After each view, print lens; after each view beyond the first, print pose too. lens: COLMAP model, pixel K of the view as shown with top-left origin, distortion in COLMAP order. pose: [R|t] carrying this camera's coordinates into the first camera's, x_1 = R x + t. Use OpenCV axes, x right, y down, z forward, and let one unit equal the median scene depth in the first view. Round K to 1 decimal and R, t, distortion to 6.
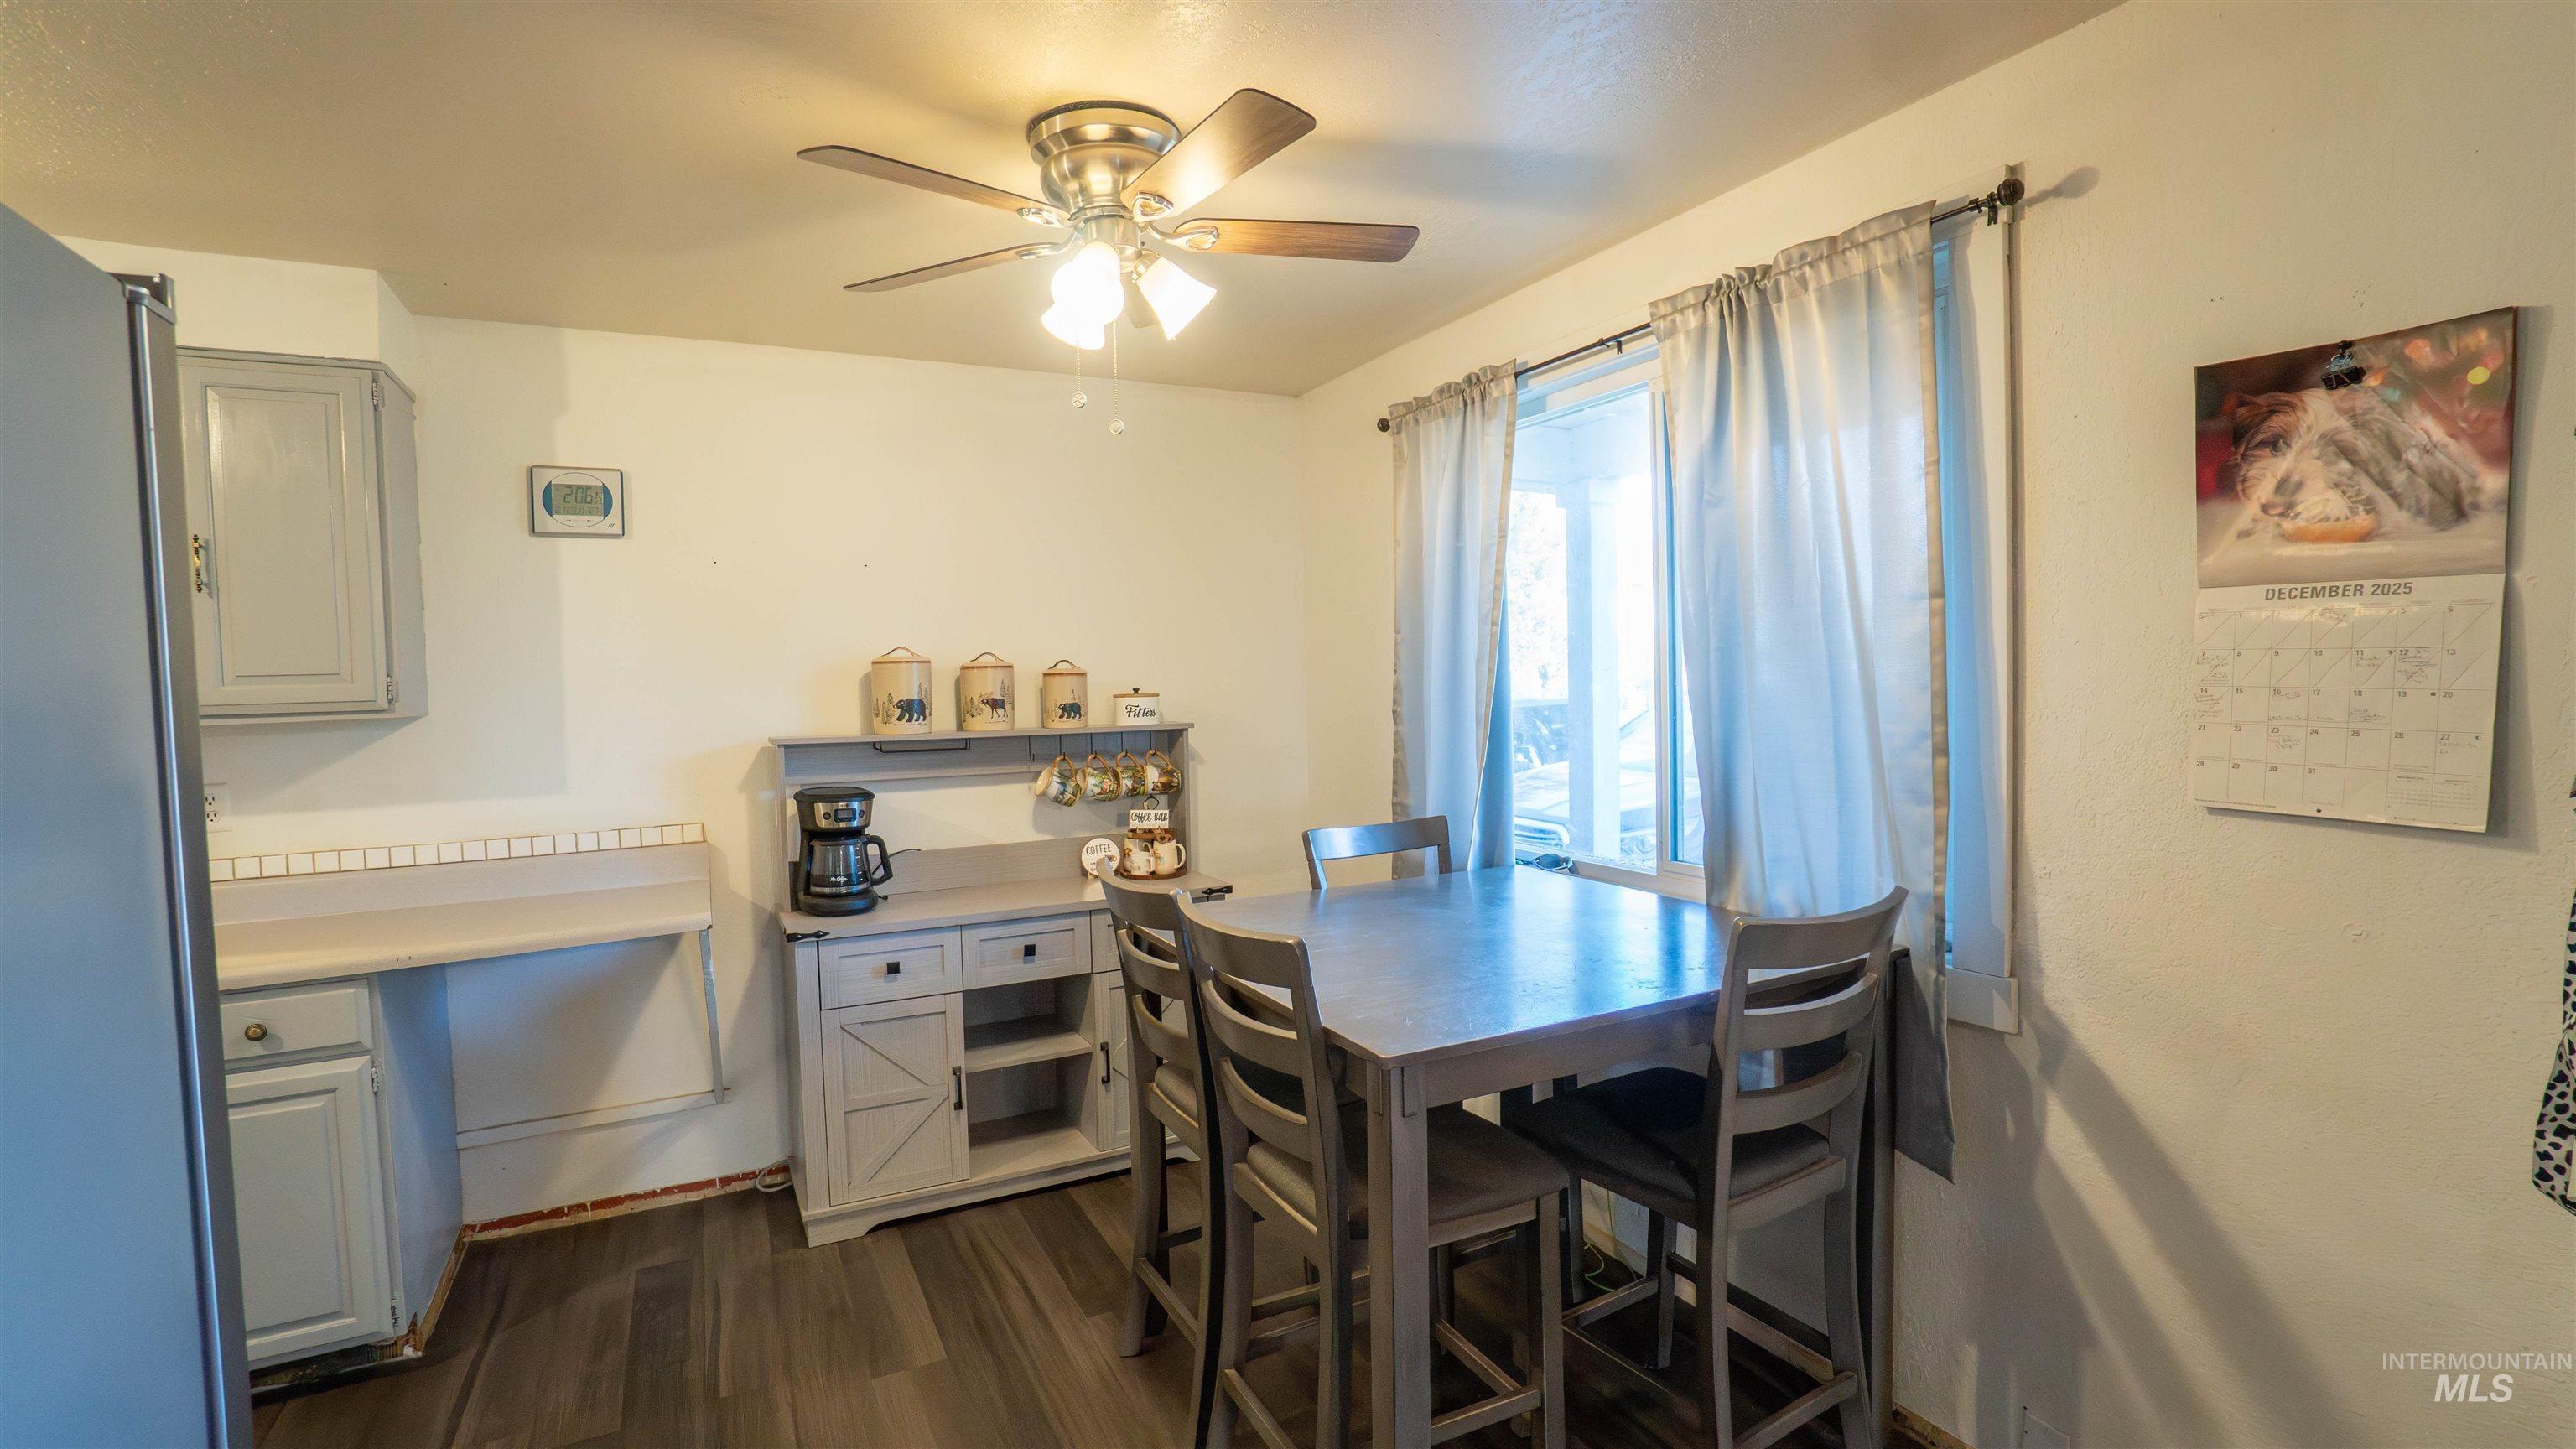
lens RADIAL K [[1135.7, 0, 1264.4], [0, 1135.7, 721.6], [0, 0, 1]] dist [-0.066370, 0.025620]
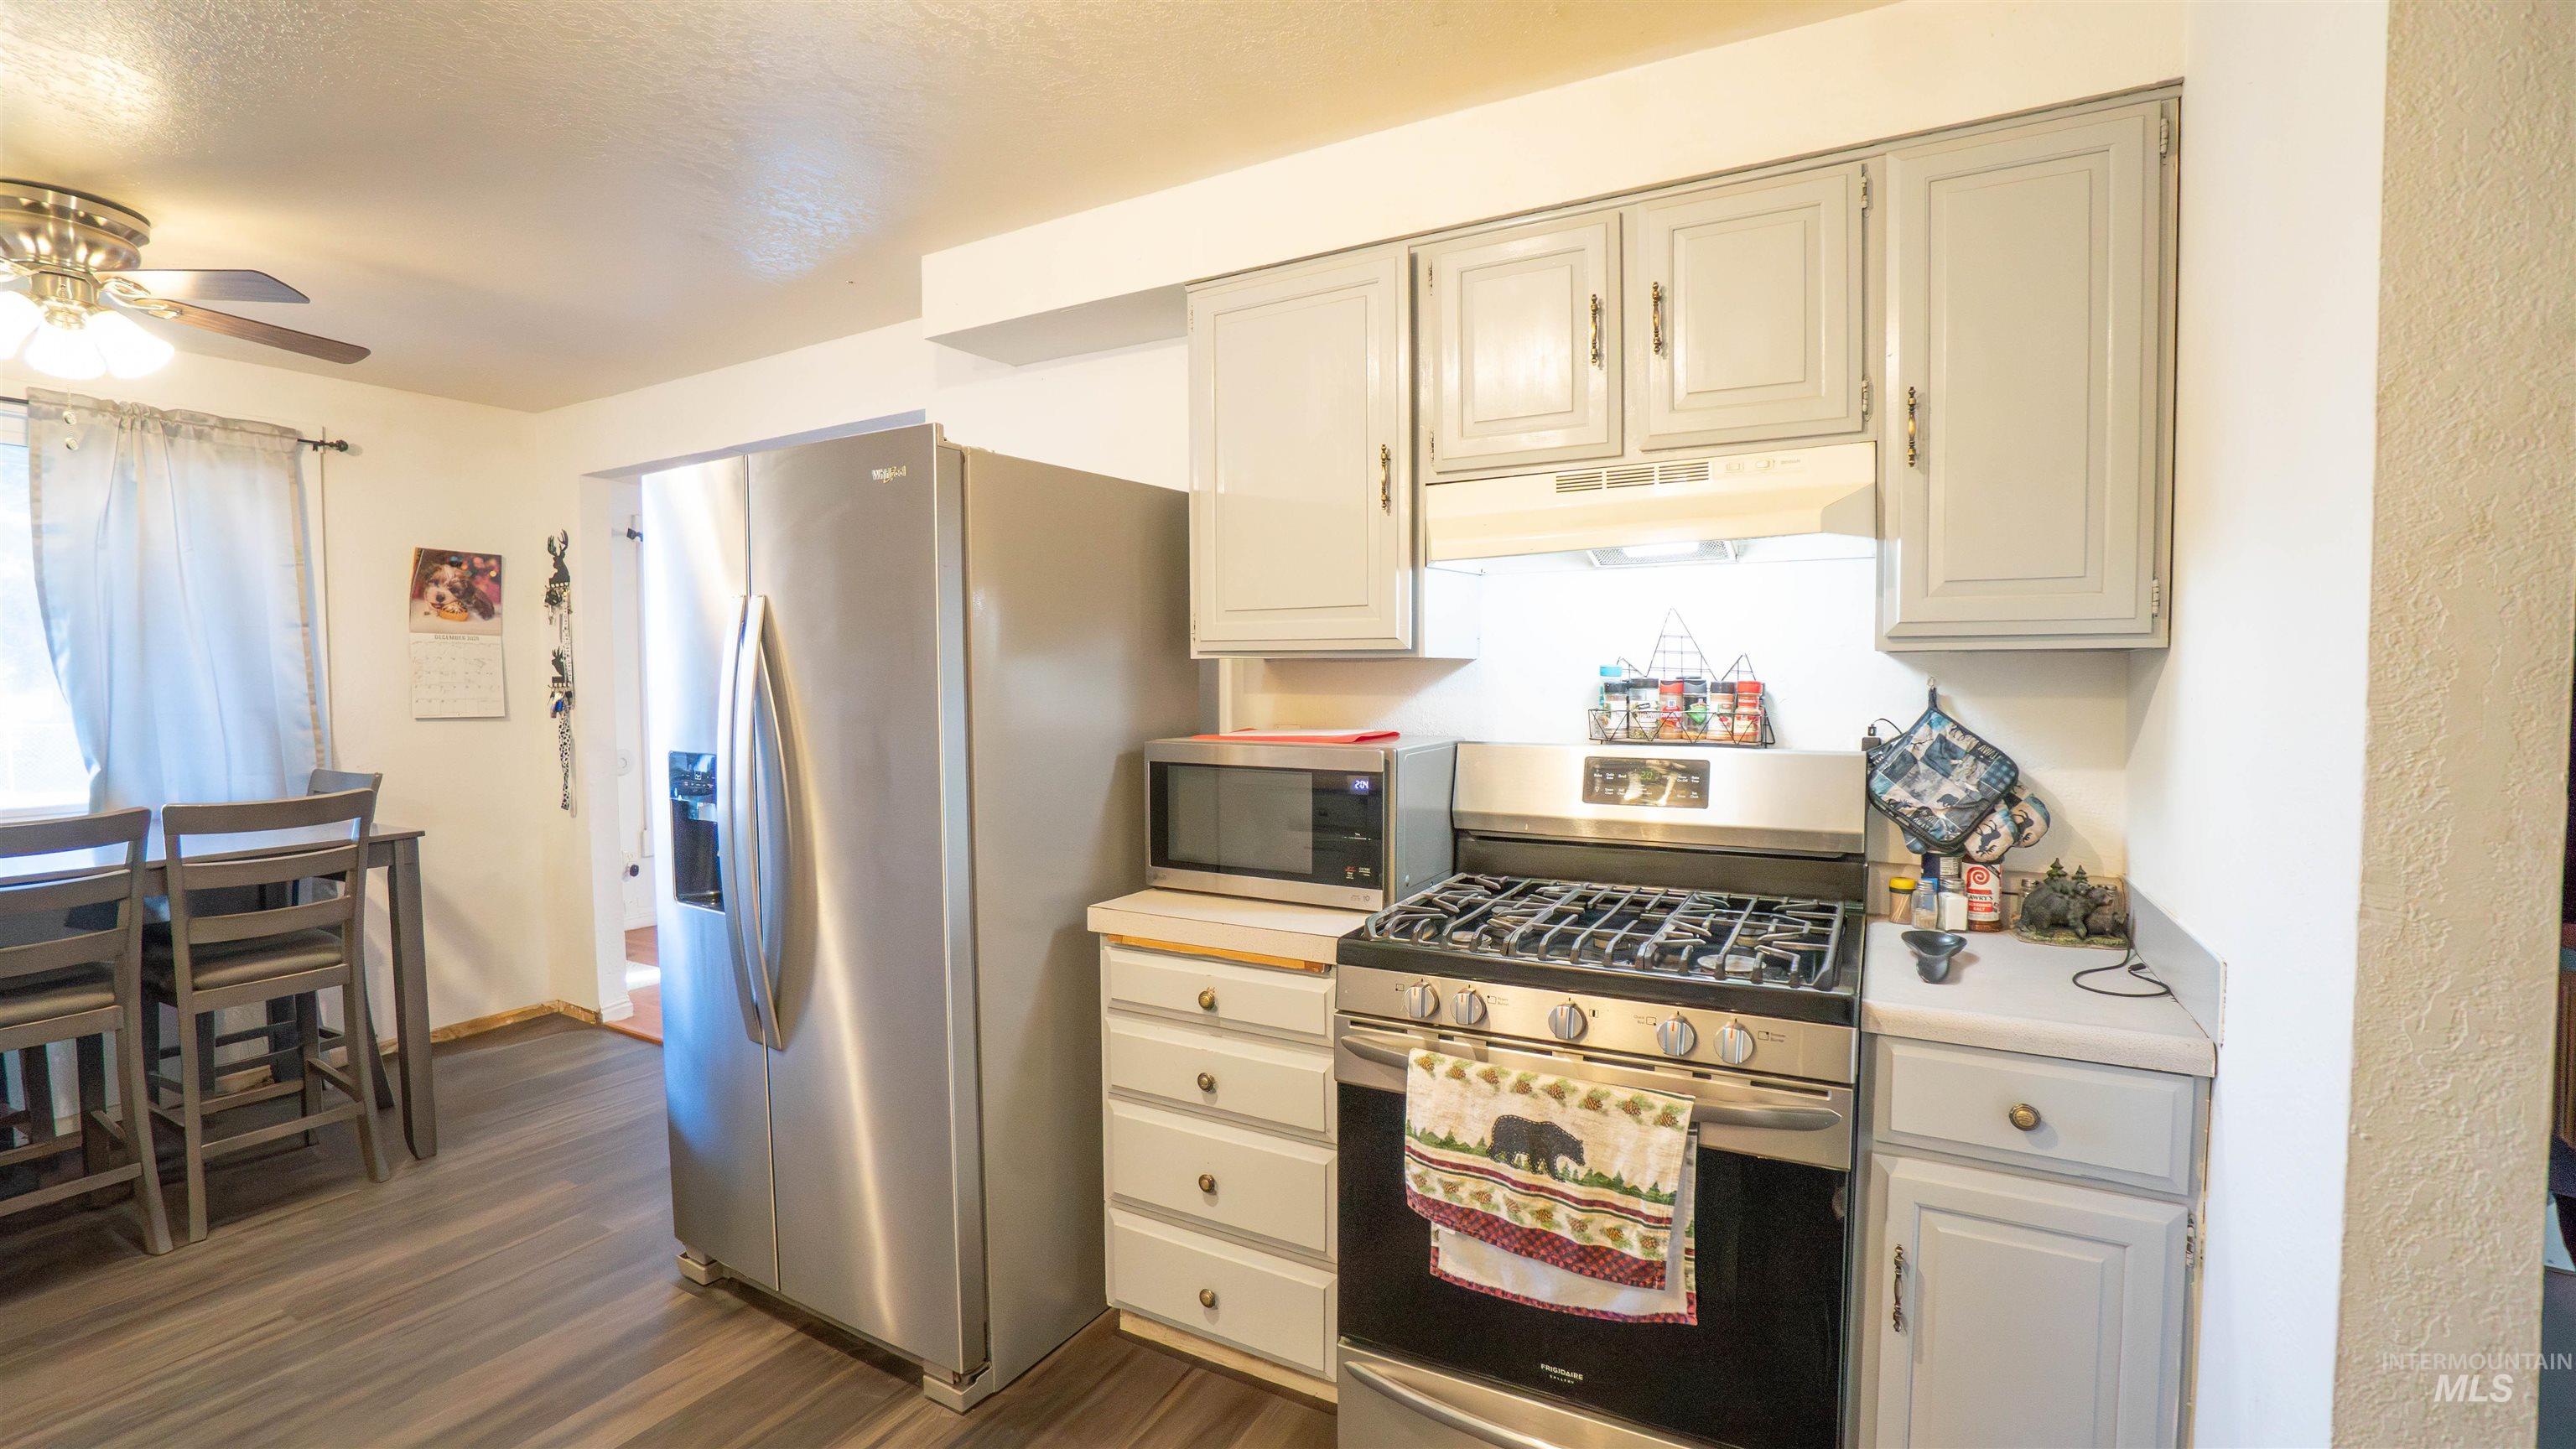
lens RADIAL K [[1135.7, 0, 1264.4], [0, 1135.7, 721.6], [0, 0, 1]] dist [-0.066370, 0.025620]
pose [[-0.538359, -0.007530, 0.842682, -1.802438], [0.054468, 0.997558, 0.043712, 0.061114], [-0.840953, 0.069431, -0.536635, 0.548929]]
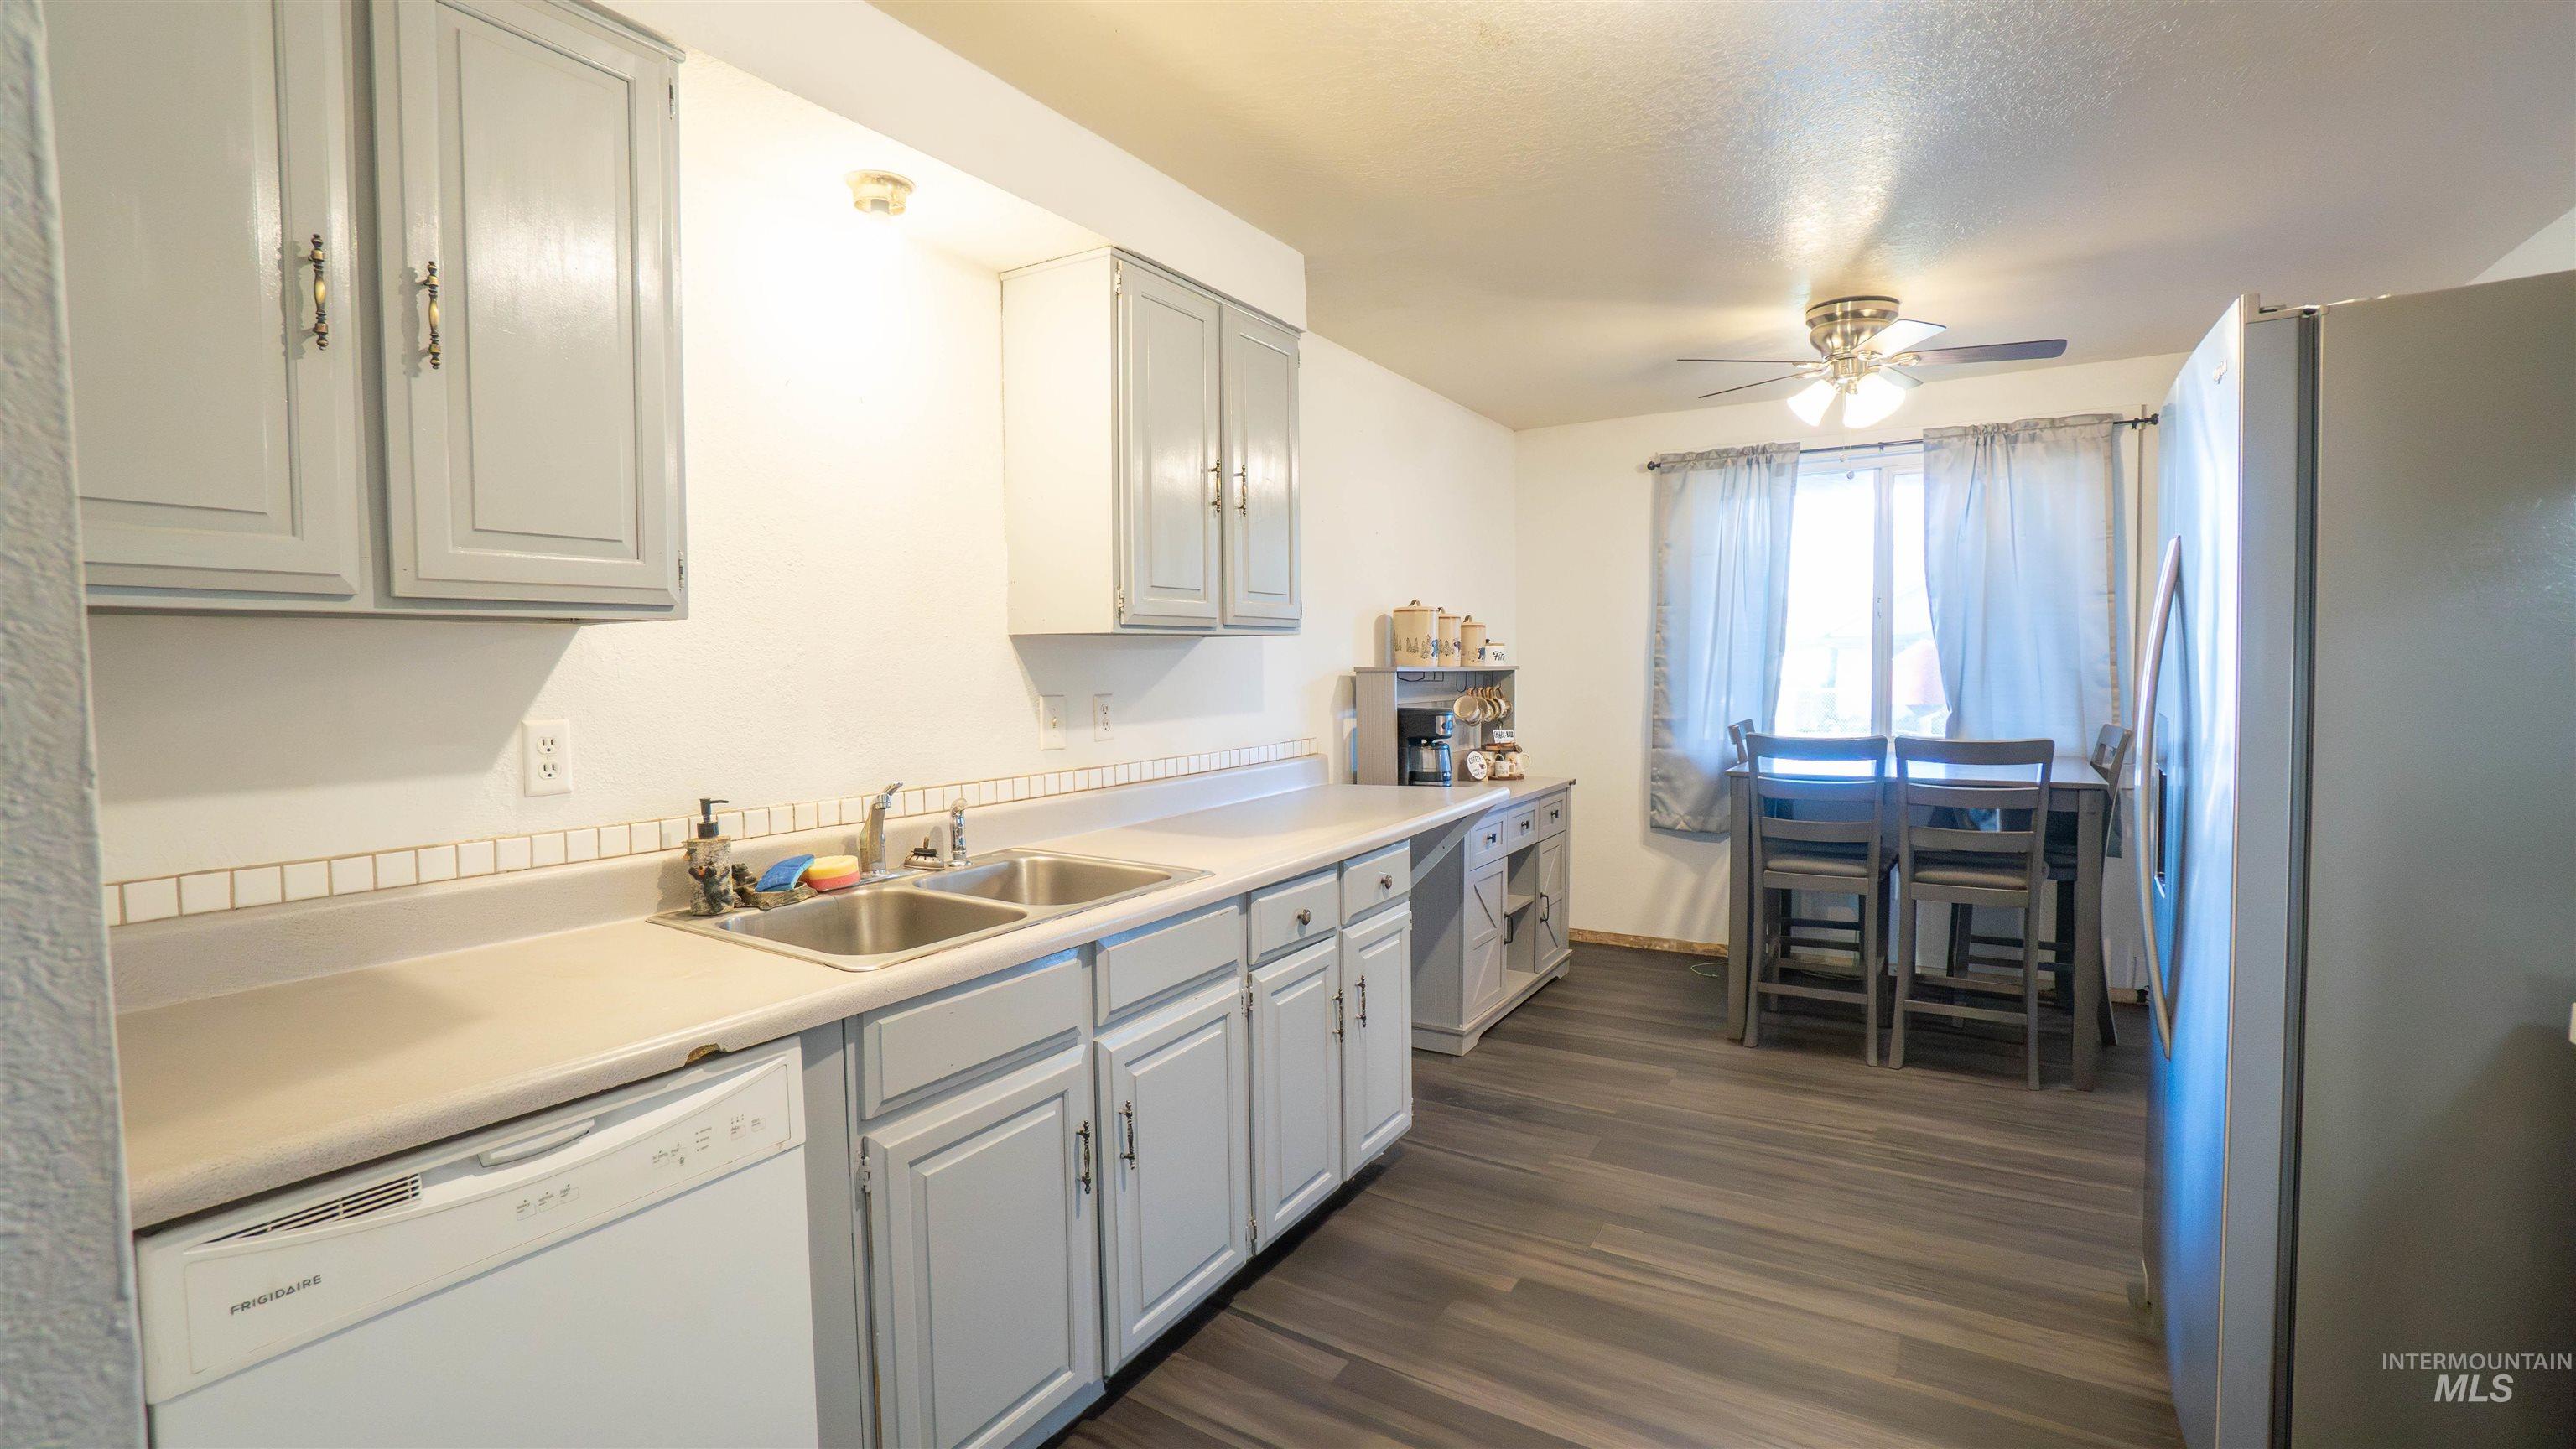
lens RADIAL K [[1135.7, 0, 1264.4], [0, 1135.7, 721.6], [0, 0, 1]] dist [-0.066370, 0.025620]
pose [[0.861169, -0.011504, 0.508189, -1.761103], [0.011648, 0.999928, 0.002897, 0.104686], [-0.508185, 0.003424, 0.861241, -0.027067]]
